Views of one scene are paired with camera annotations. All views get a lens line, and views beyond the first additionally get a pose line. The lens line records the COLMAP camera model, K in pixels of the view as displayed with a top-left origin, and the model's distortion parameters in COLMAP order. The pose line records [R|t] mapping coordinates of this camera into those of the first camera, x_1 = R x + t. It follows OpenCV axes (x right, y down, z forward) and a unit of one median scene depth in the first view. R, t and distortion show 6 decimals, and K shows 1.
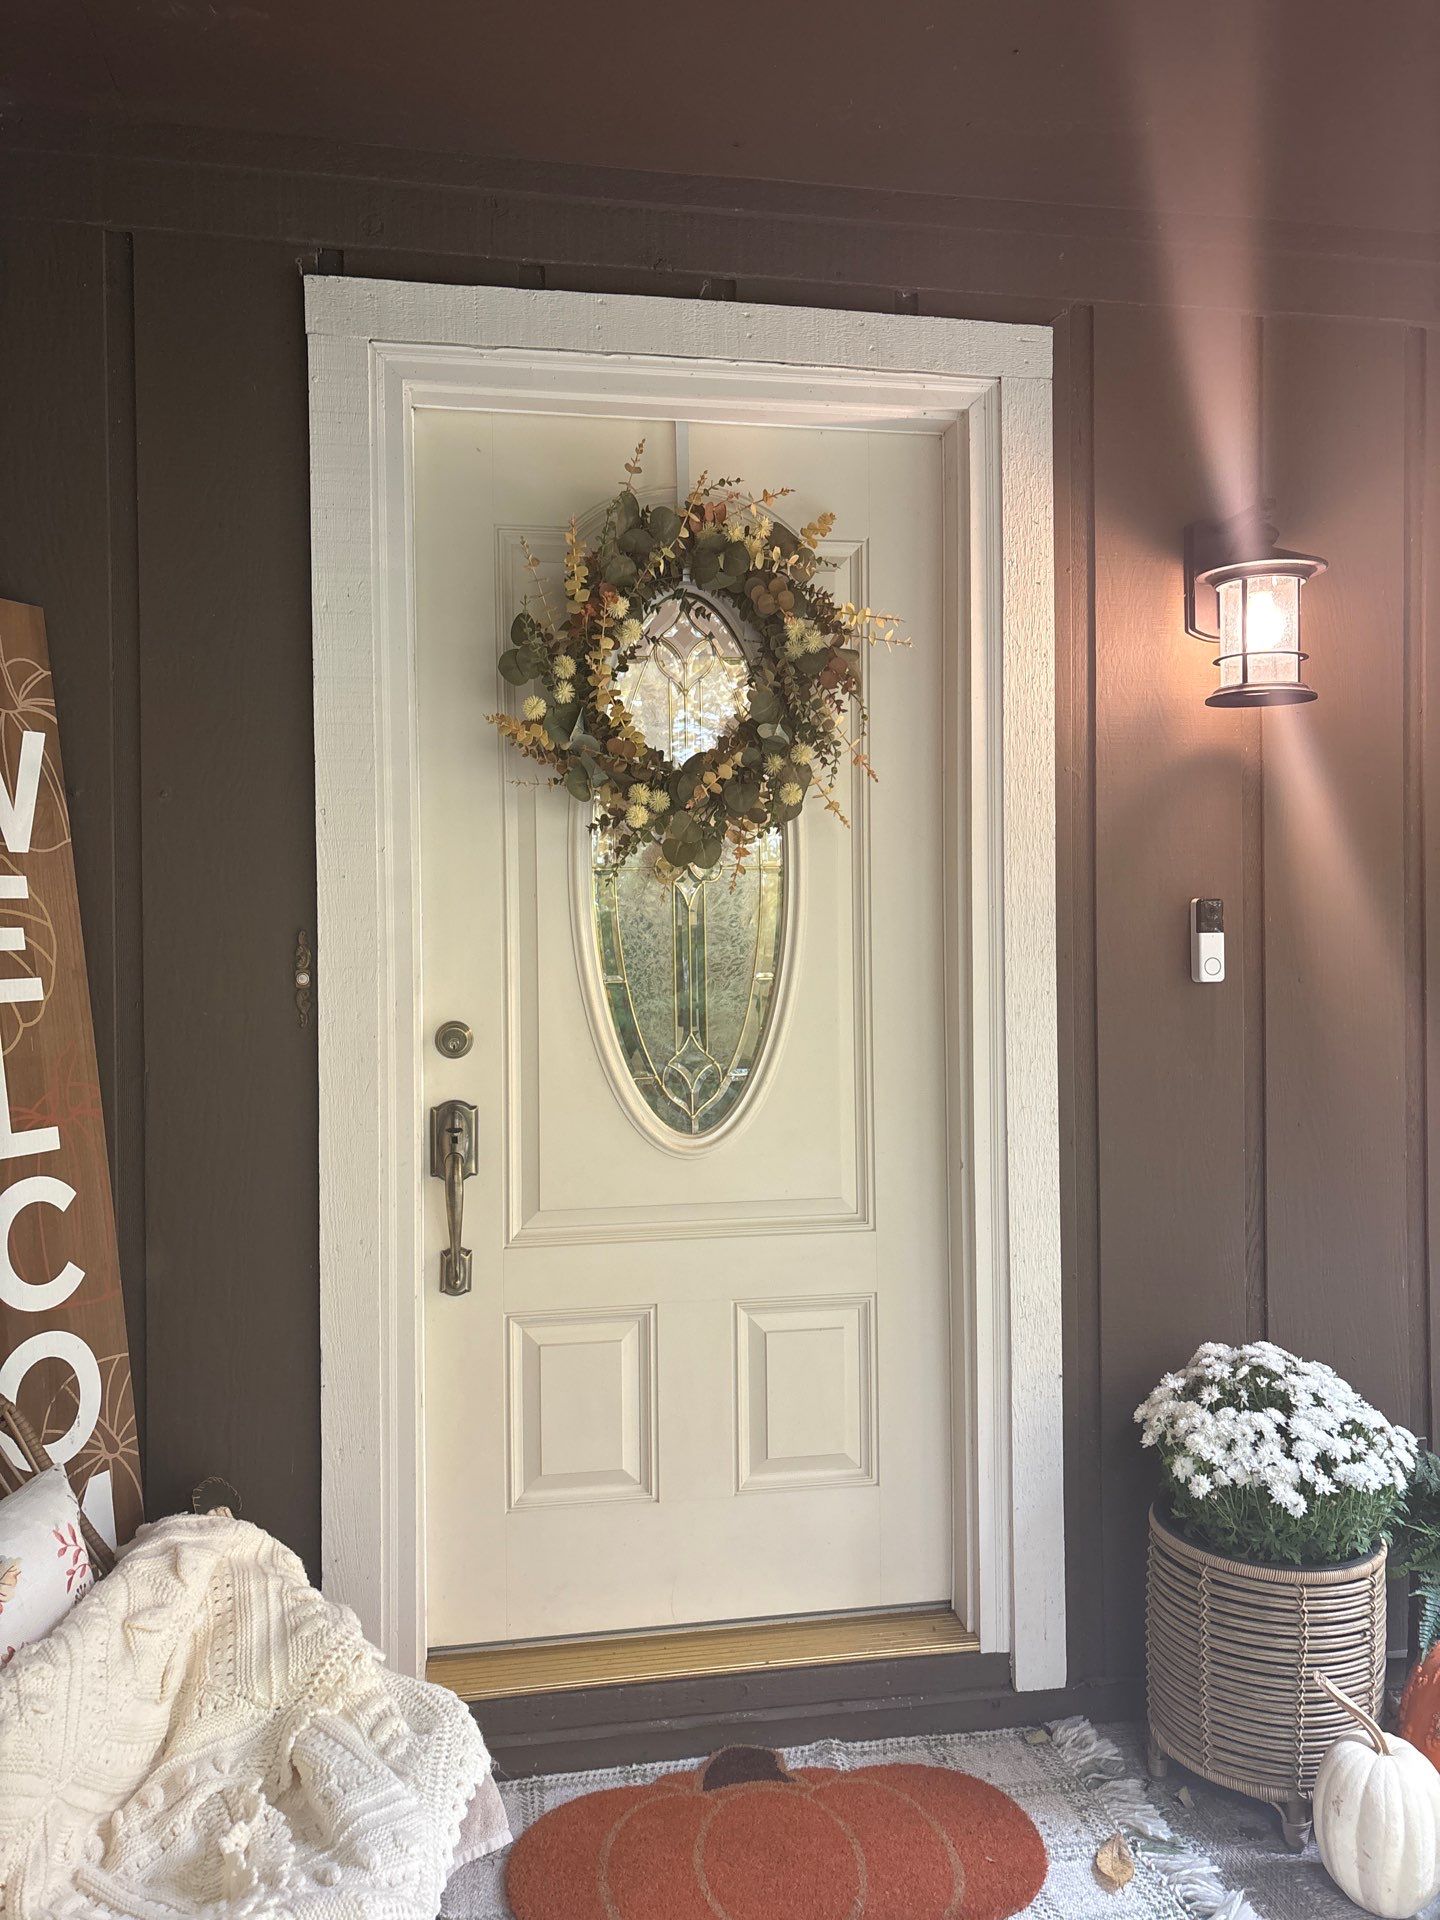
lens RADIAL K [[1420.3, 0, 712.8], [0, 1420.3, 944.0], [0, 0, 1]] dist [0.017058, -0.027948]
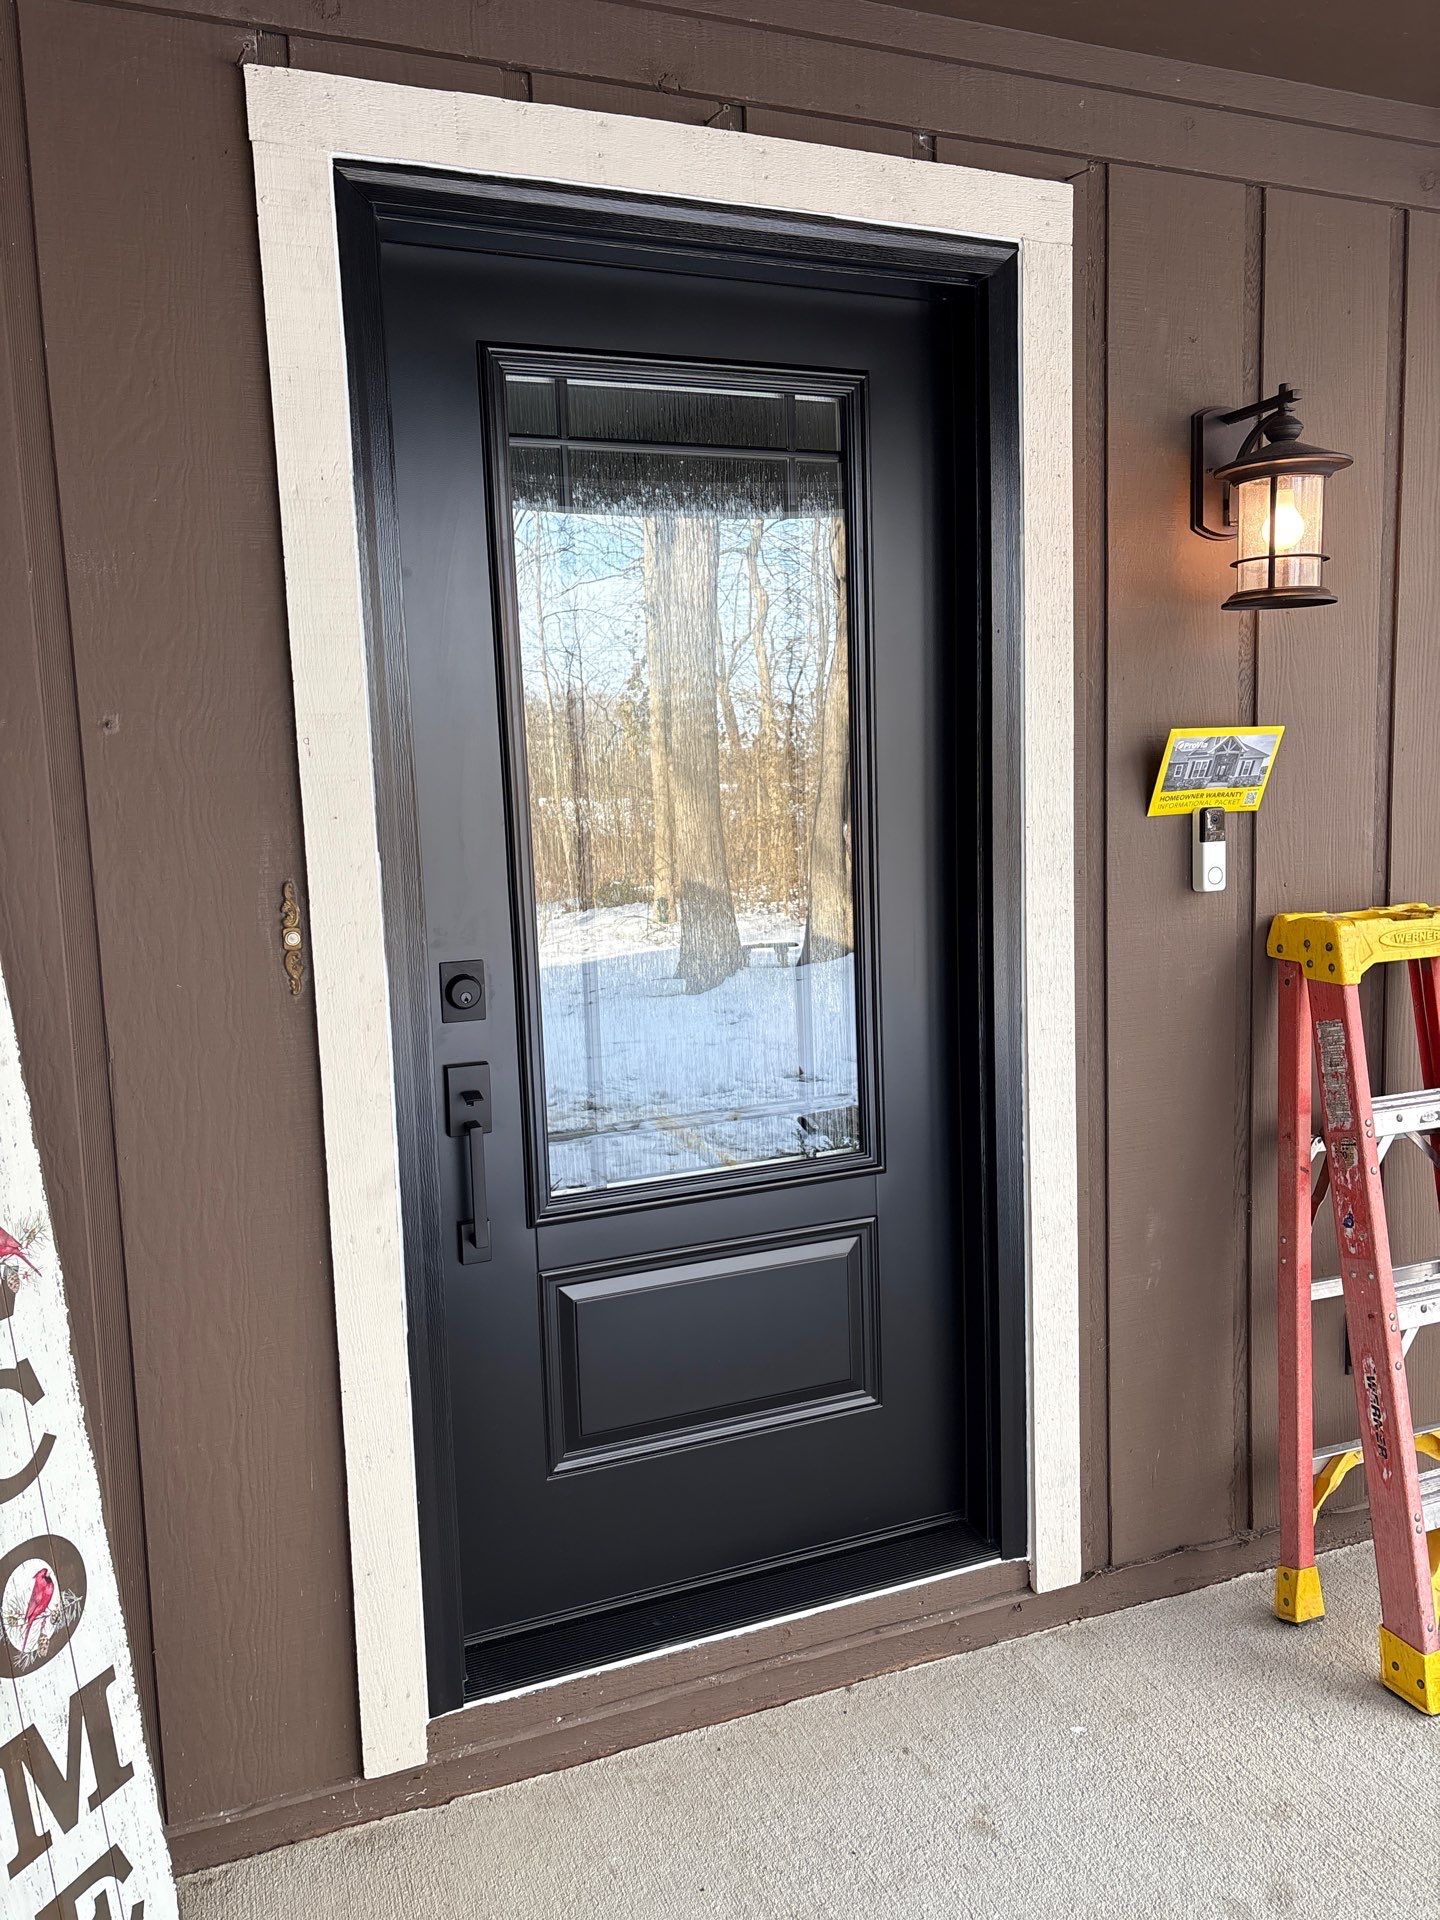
lens RADIAL K [[1420.3, 0, 717.2], [0, 1420.3, 964.1], [0, 0, 1]] dist [0.017058, -0.027948]
pose [[0.976726, -0.050995, 0.208343, -0.209265], [0.027052, 0.992858, 0.116195, -0.050744], [-0.212780, -0.107855, 0.971129, 0.108929]]
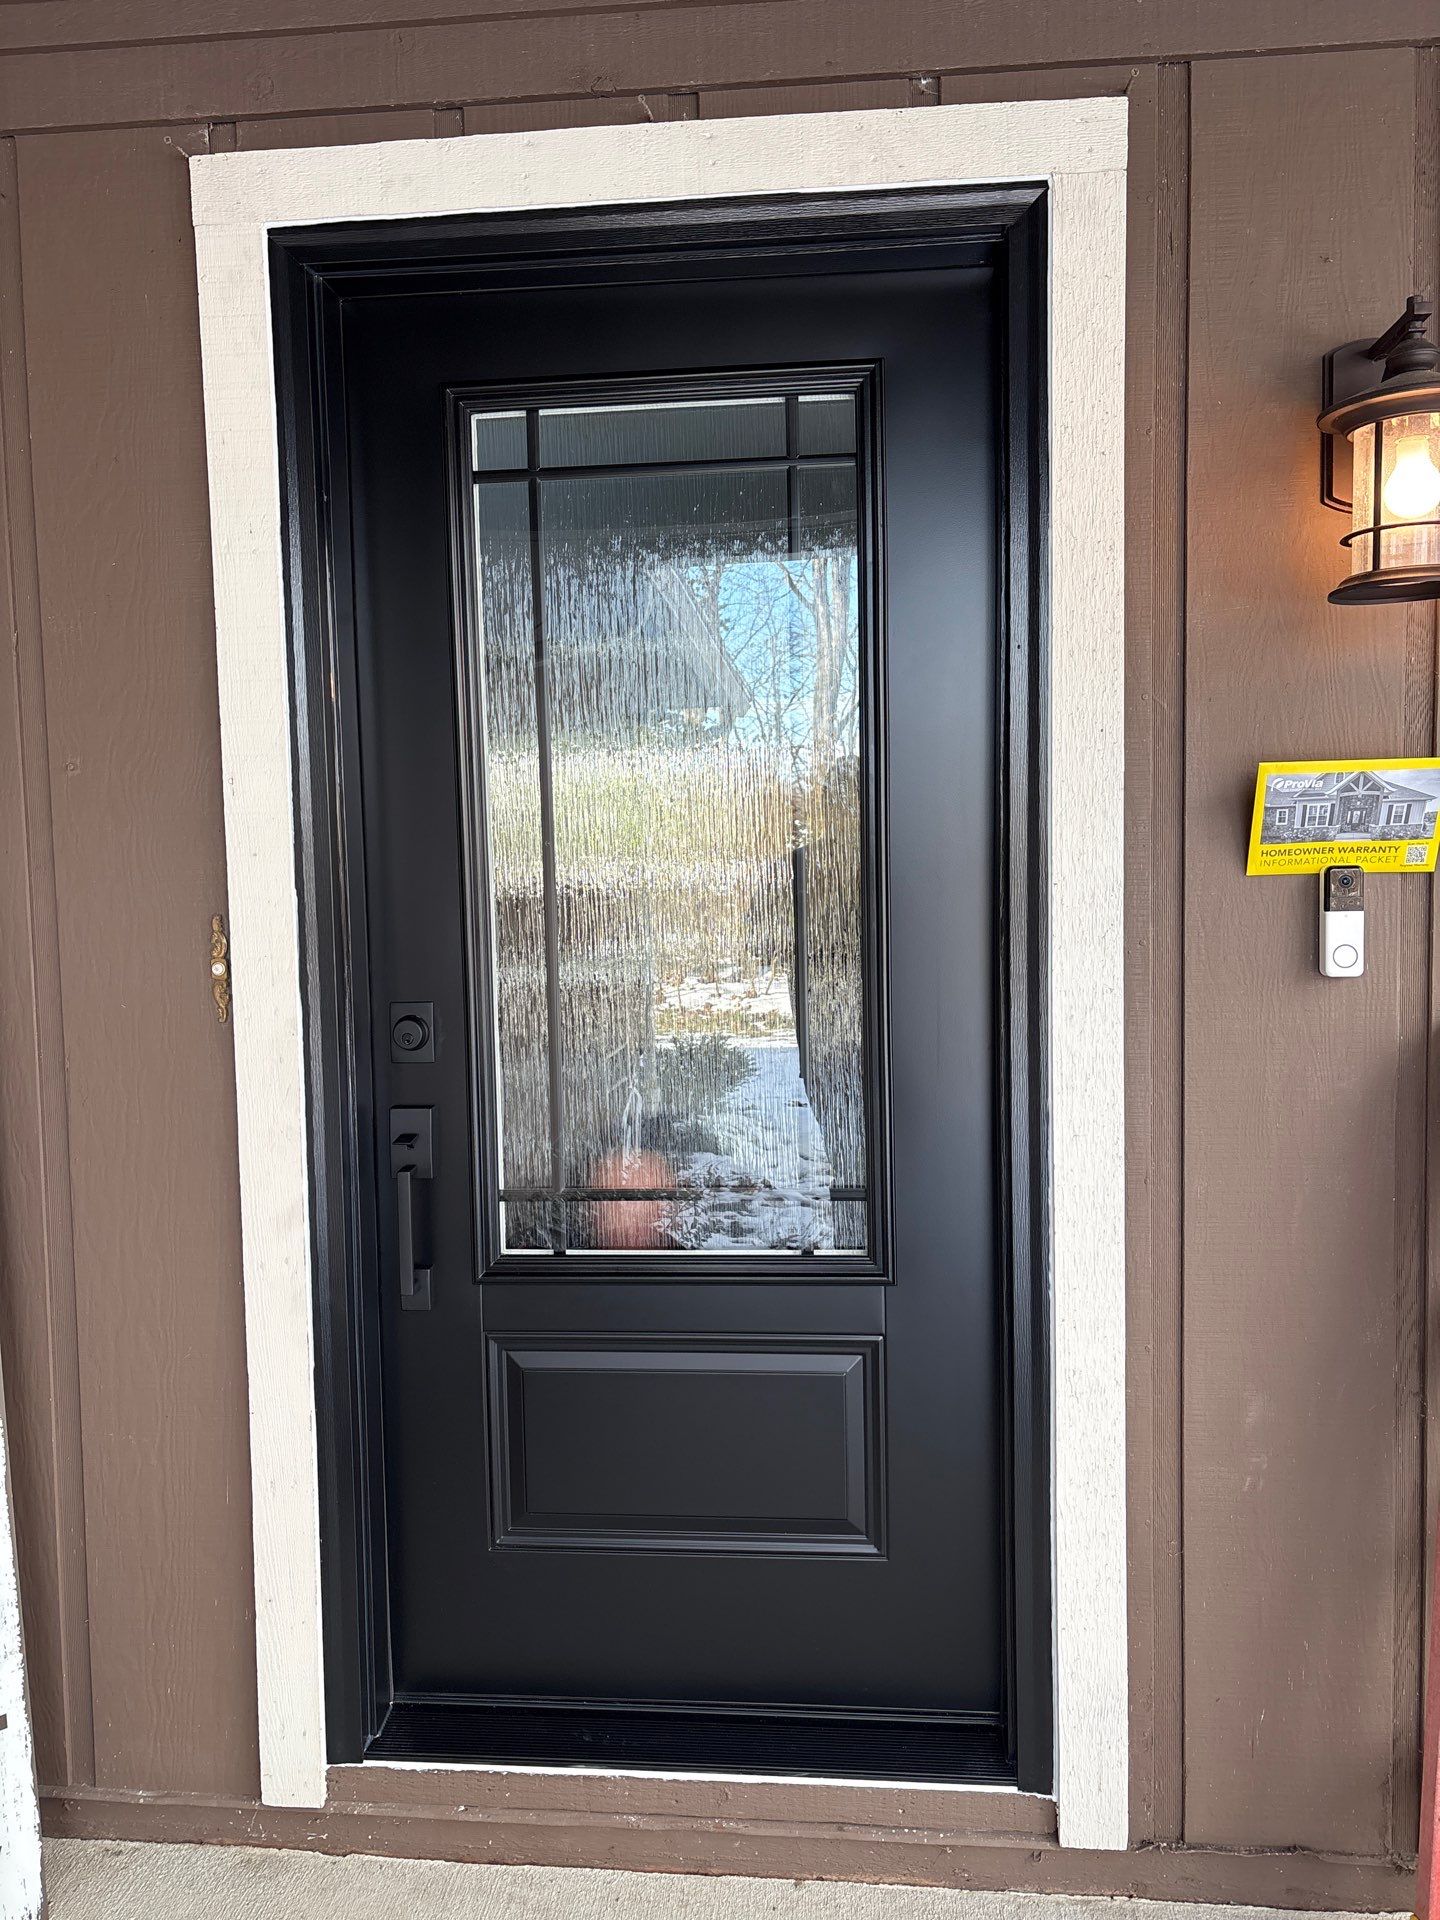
lens RADIAL K [[1420.3, 0, 722.2], [0, 1420.3, 958.8], [0, 0, 1]] dist [0.017058, -0.027948]
pose [[0.966744, 0.009463, -0.255570, 0.238043], [0.007782, 0.997764, 0.066385, -0.037324], [0.255627, -0.066166, 0.964509, 0.207841]]
